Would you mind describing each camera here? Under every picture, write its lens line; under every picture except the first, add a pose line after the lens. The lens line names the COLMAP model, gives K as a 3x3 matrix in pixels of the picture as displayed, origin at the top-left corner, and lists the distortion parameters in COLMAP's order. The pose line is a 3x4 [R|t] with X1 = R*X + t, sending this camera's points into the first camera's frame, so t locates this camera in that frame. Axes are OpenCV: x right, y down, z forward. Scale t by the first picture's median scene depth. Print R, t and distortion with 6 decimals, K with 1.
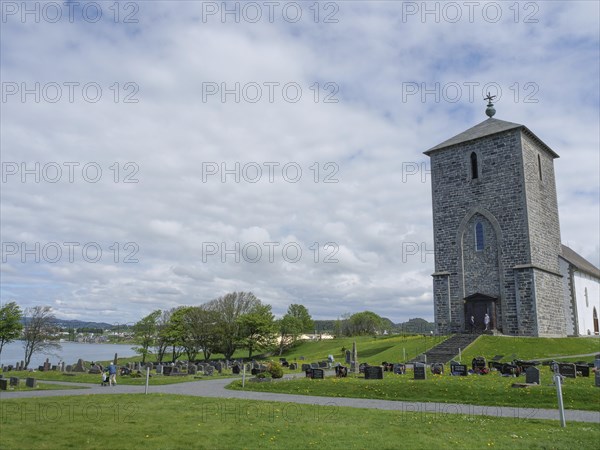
lens RADIAL K [[497.4, 0, 305.5], [0, 497.4, 225.3], [0, 0, 1]] dist [-0.040835, 0.004966]
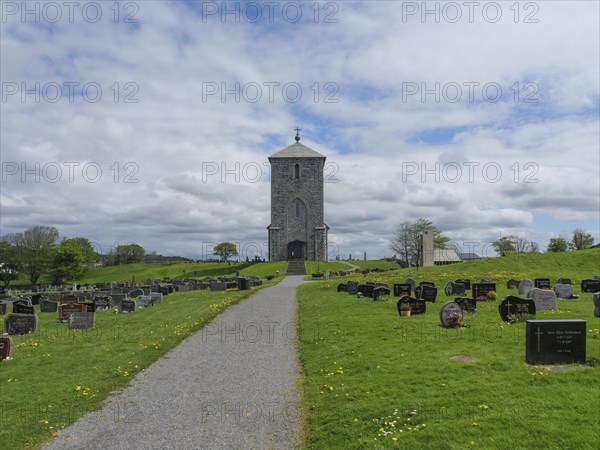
lens RADIAL K [[497.4, 0, 298.2], [0, 497.4, 222.4], [0, 0, 1]] dist [-0.040835, 0.004966]
pose [[0.721793, 0.038794, 0.691021, -0.932331], [-0.134471, 0.987262, 0.085035, -0.091449], [-0.678920, -0.154300, 0.717816, -0.364330]]
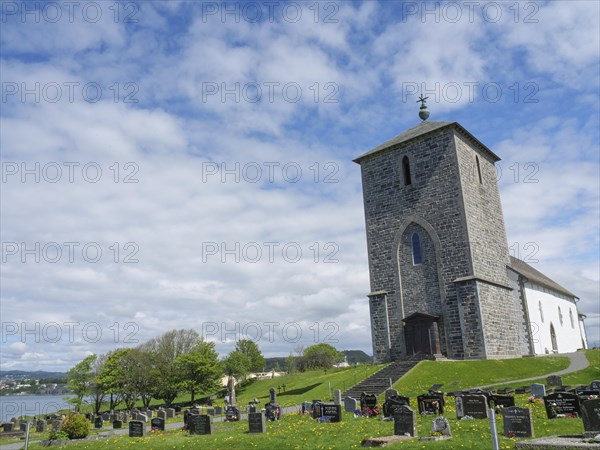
lens RADIAL K [[497.4, 0, 303.3], [0, 497.4, 225.3], [0, 0, 1]] dist [-0.040835, 0.004966]
pose [[0.997319, -0.043897, 0.058545, 0.096433], [0.047921, 0.996451, -0.069205, 0.031955], [-0.055300, 0.071825, 0.995883, 0.119913]]
